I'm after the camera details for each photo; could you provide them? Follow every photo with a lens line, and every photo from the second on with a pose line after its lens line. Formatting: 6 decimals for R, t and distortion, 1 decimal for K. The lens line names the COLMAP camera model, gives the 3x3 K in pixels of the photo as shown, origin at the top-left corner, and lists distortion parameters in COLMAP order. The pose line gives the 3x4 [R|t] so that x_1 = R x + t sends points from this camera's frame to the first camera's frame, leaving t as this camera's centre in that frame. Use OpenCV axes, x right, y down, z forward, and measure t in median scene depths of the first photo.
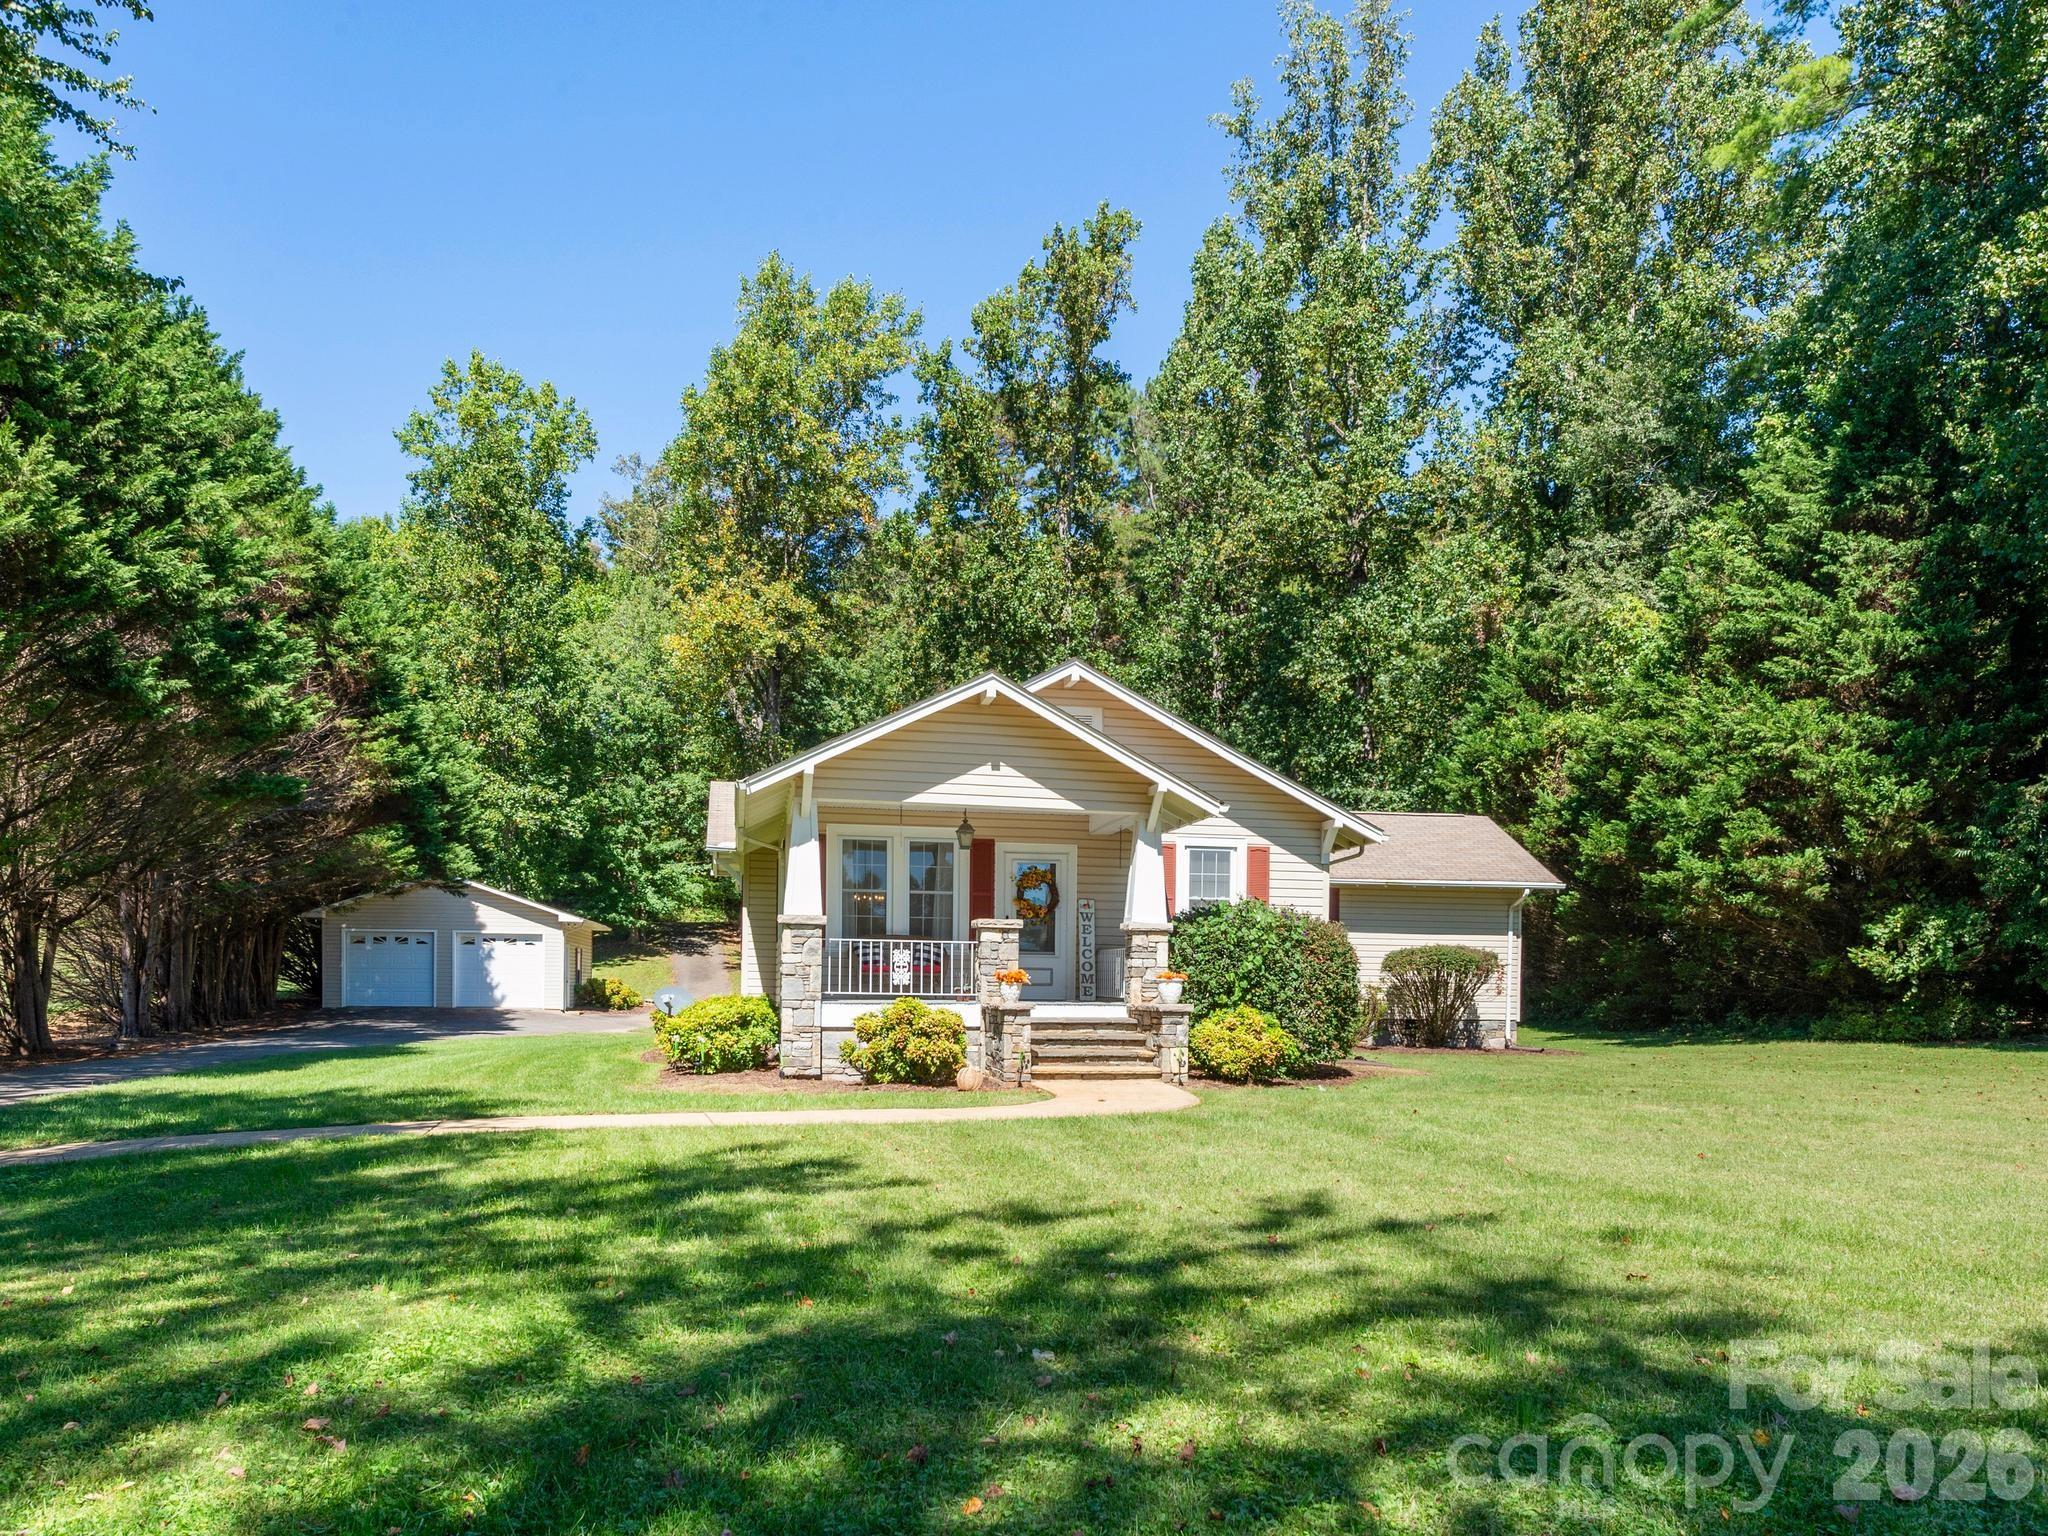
lens RADIAL K [[1555.0, 0, 1031.0], [0, 1555.0, 973.2], [0, 0, 1]] dist [-0.005197, -0.004028]
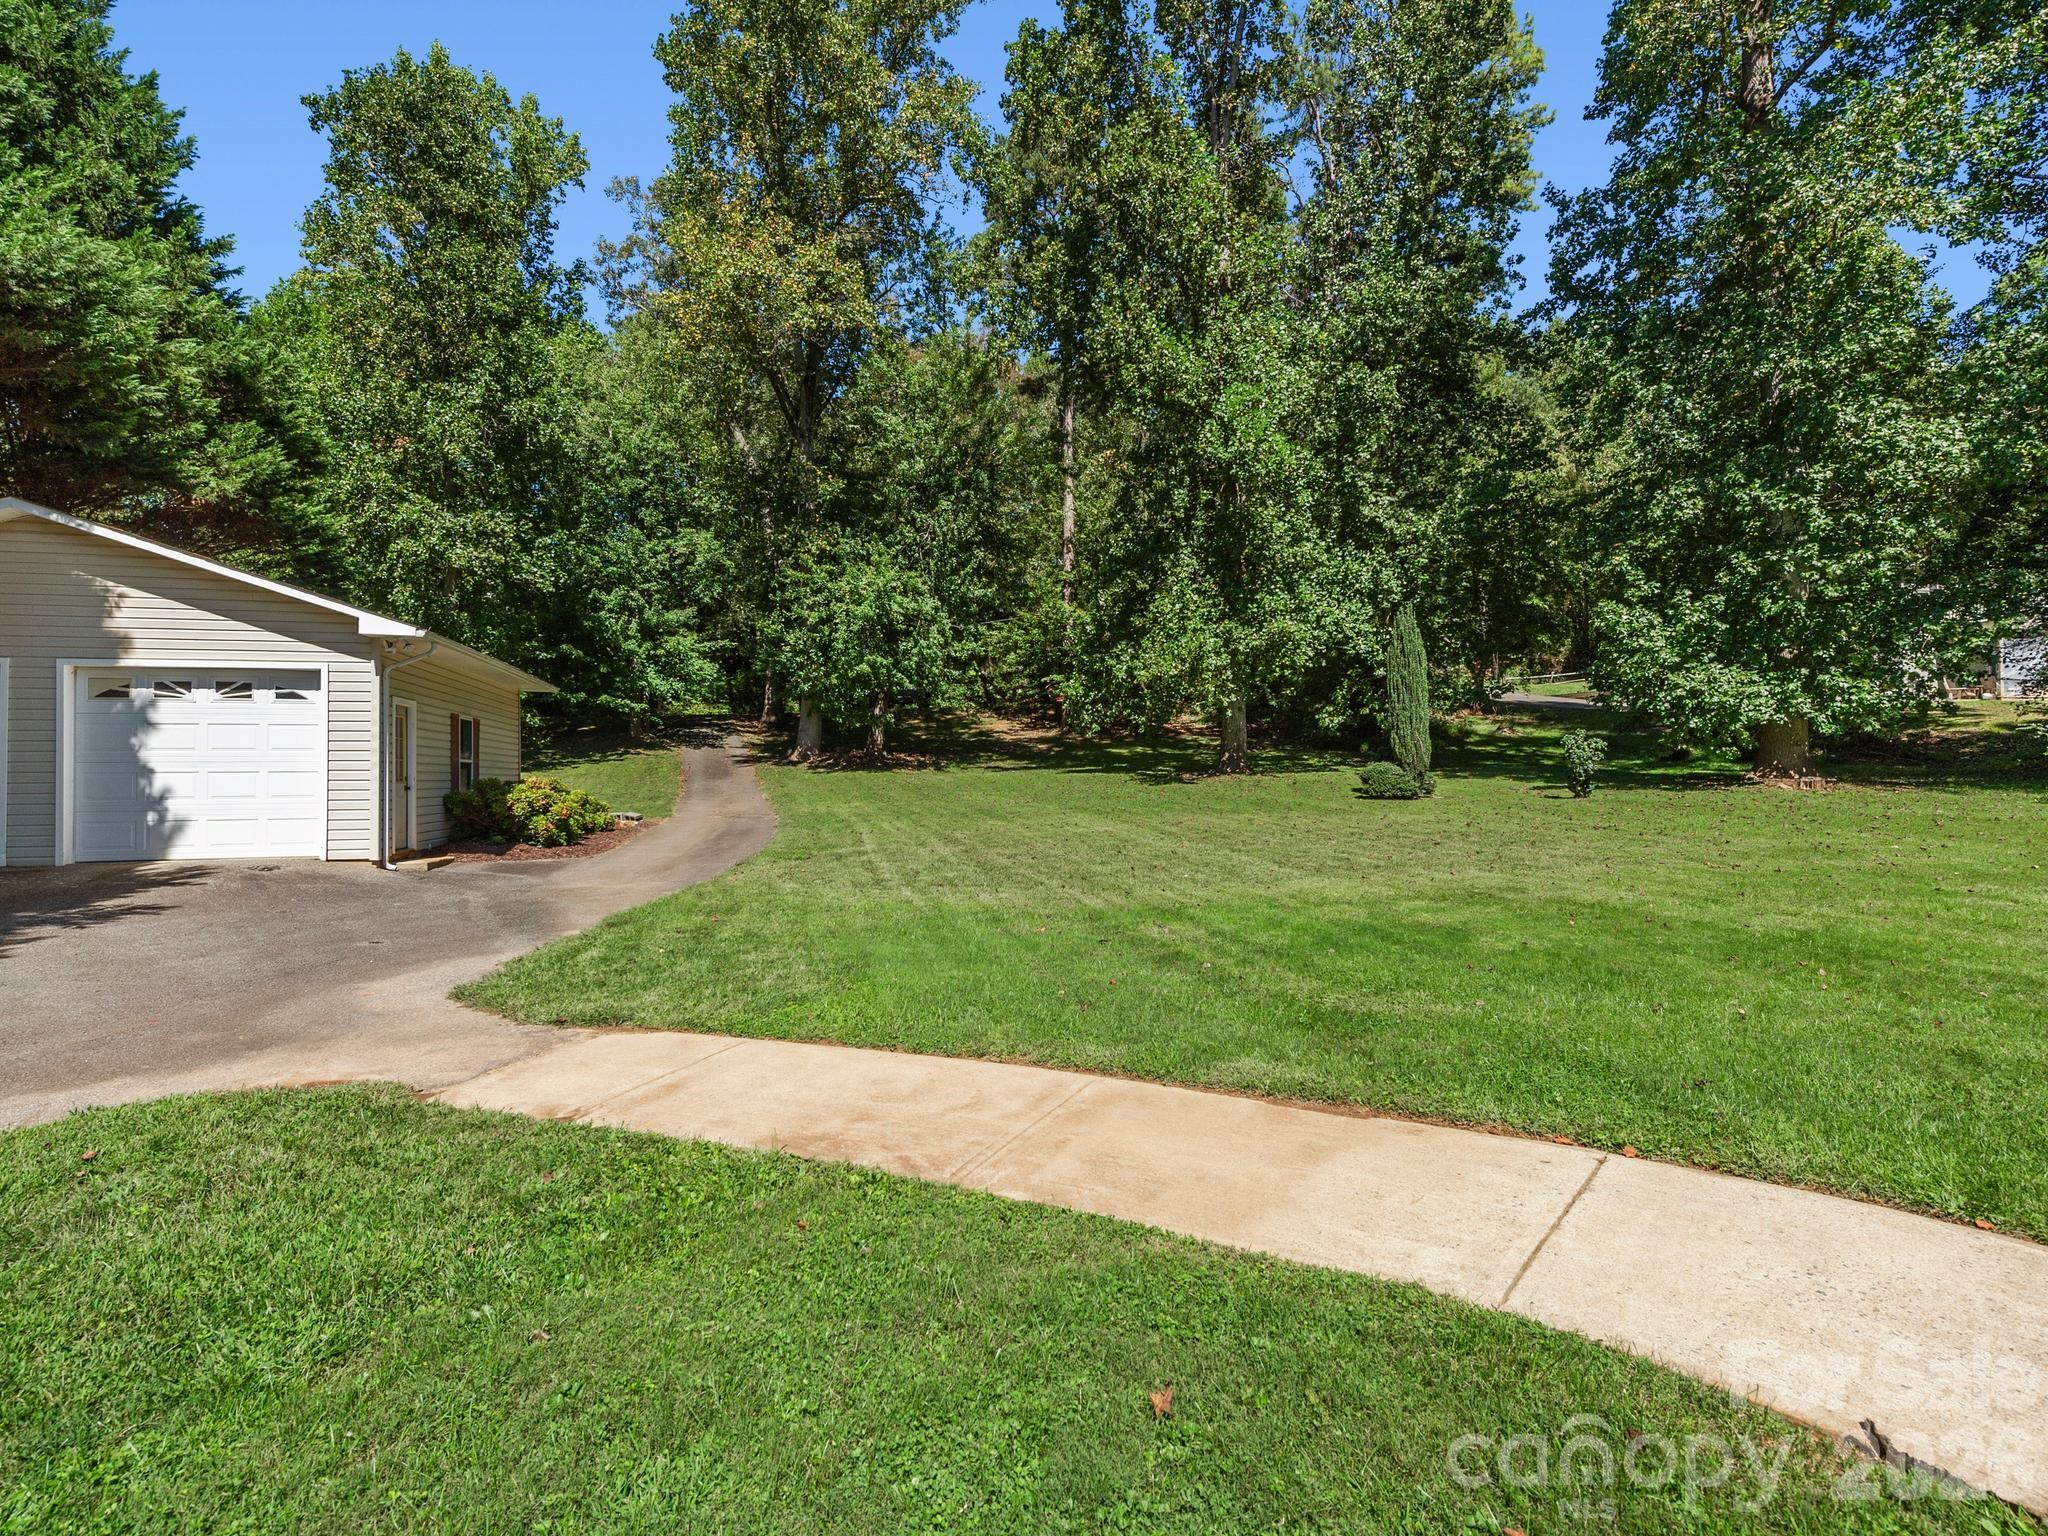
lens RADIAL K [[1003.6, 0, 1020.5], [0, 1003.6, 754.0], [0, 0, 1]] dist [-0.000638, 0.000062]
pose [[0.995803, -0.014183, 0.090414, -0.182620], [0.015363, 0.999806, -0.012361, 0.002238], [-0.090221, 0.013698, 0.995828, 0.833748]]
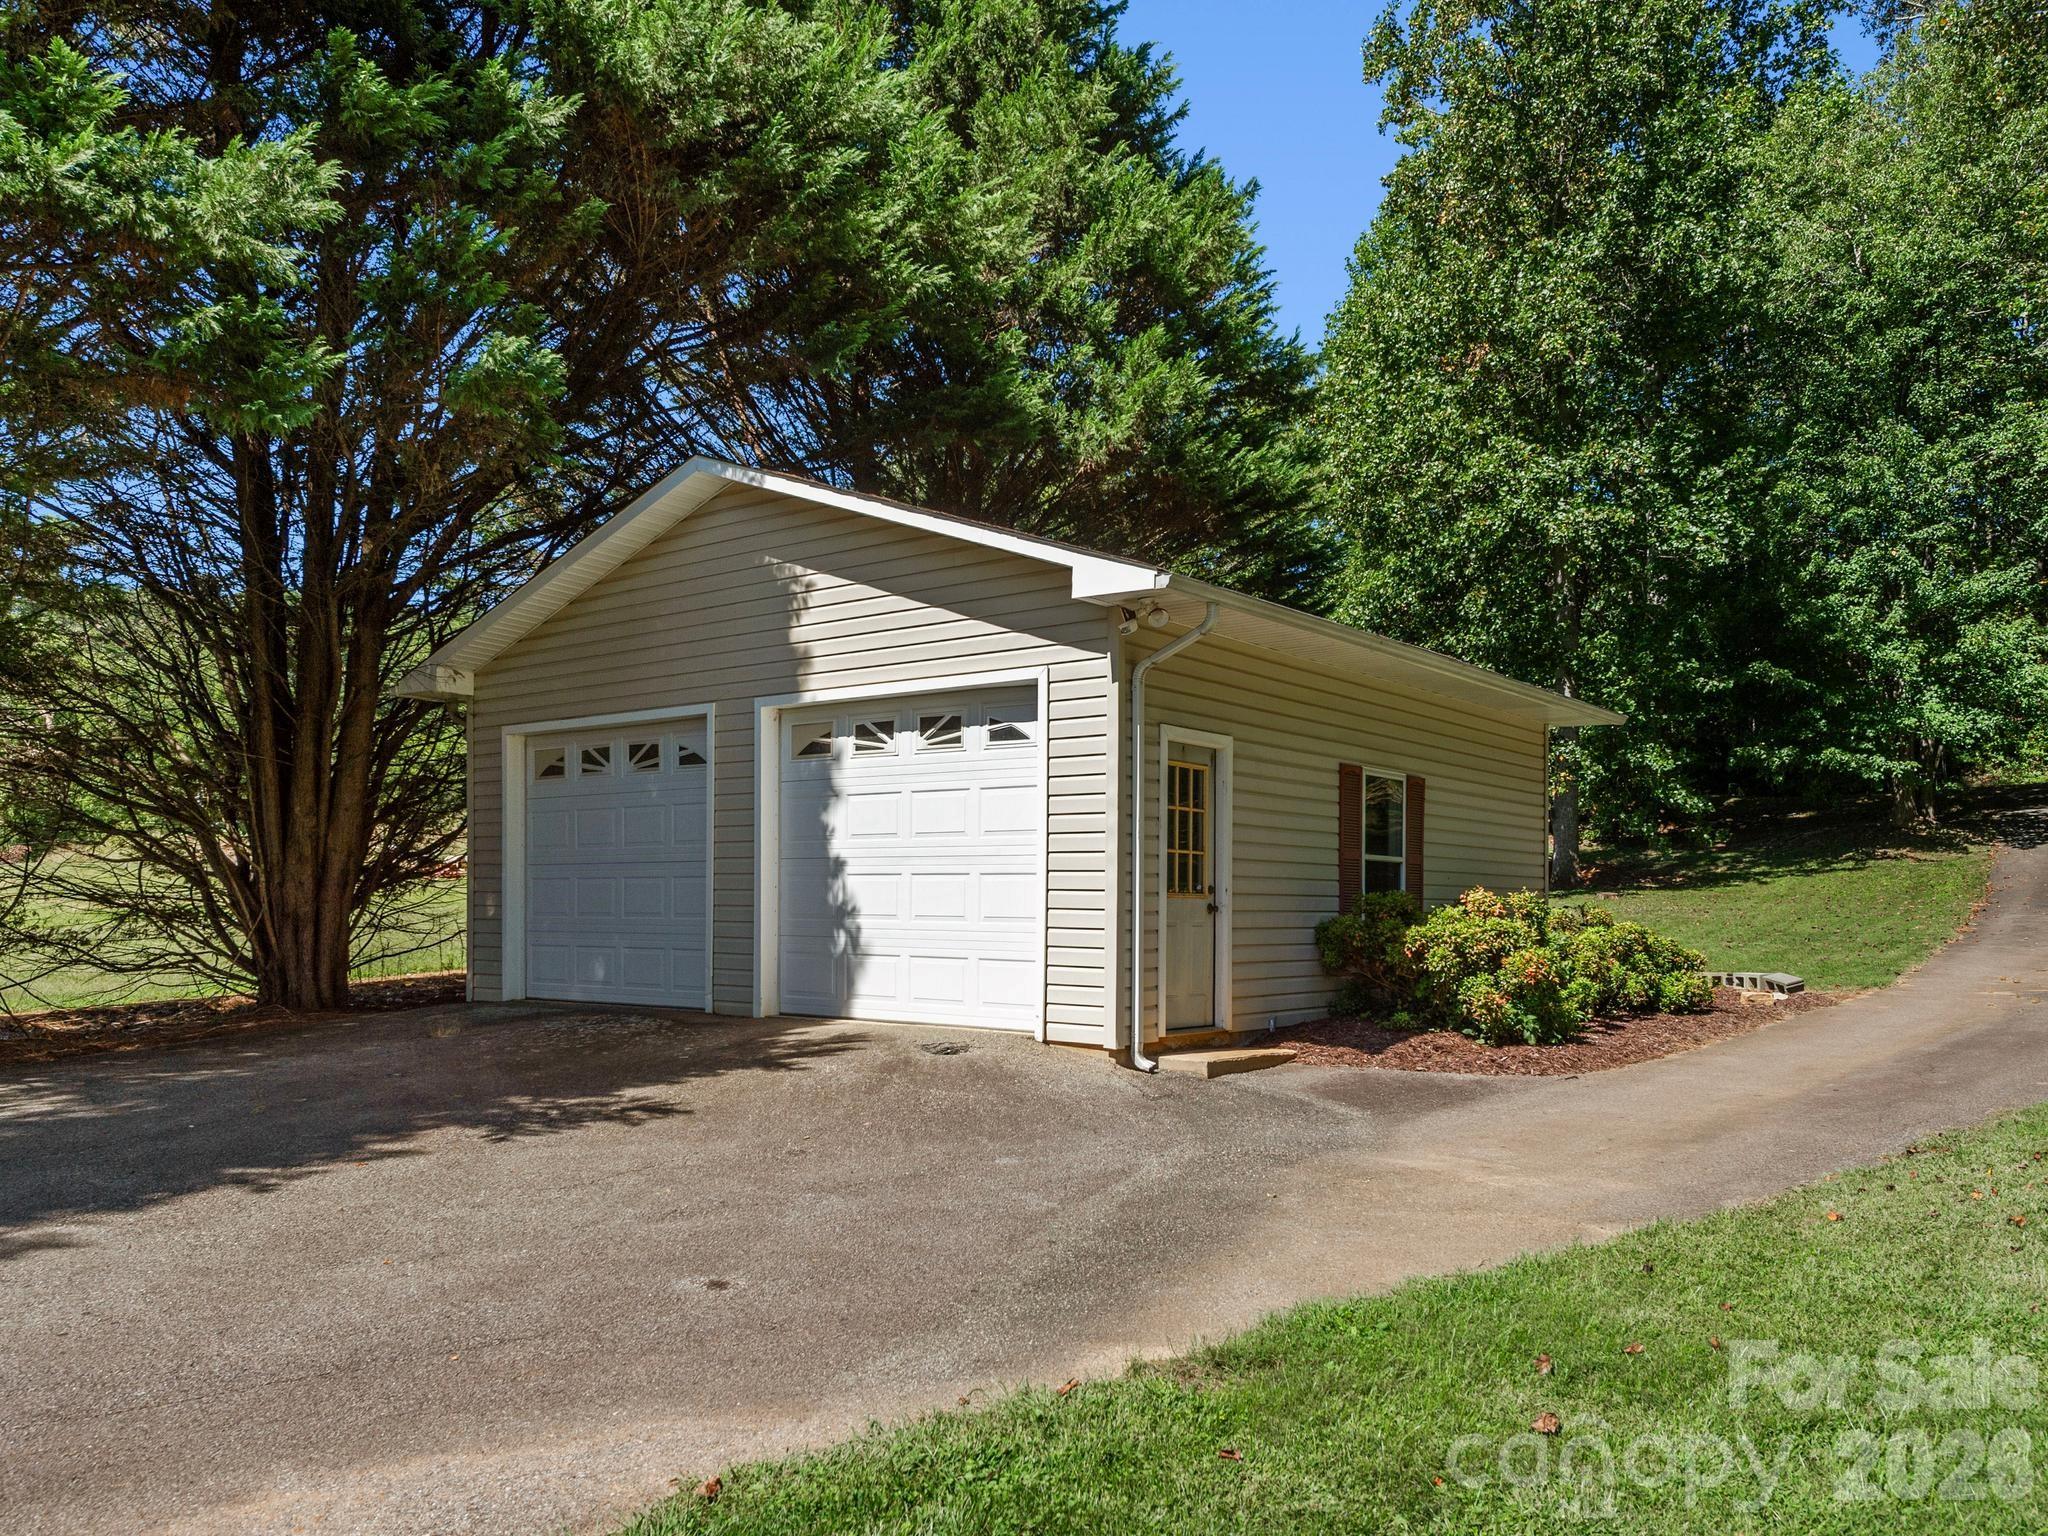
lens RADIAL K [[1529.8, 0, 1024.9], [0, 1529.8, 927.5], [0, 0, 1]] dist [-0.003276, -0.005004]
pose [[0.669574, 0.011347, -0.742659, -0.185264], [0.002164, 0.999849, 0.017227, 0.004950], [0.742742, -0.013141, 0.669449, 0.984787]]
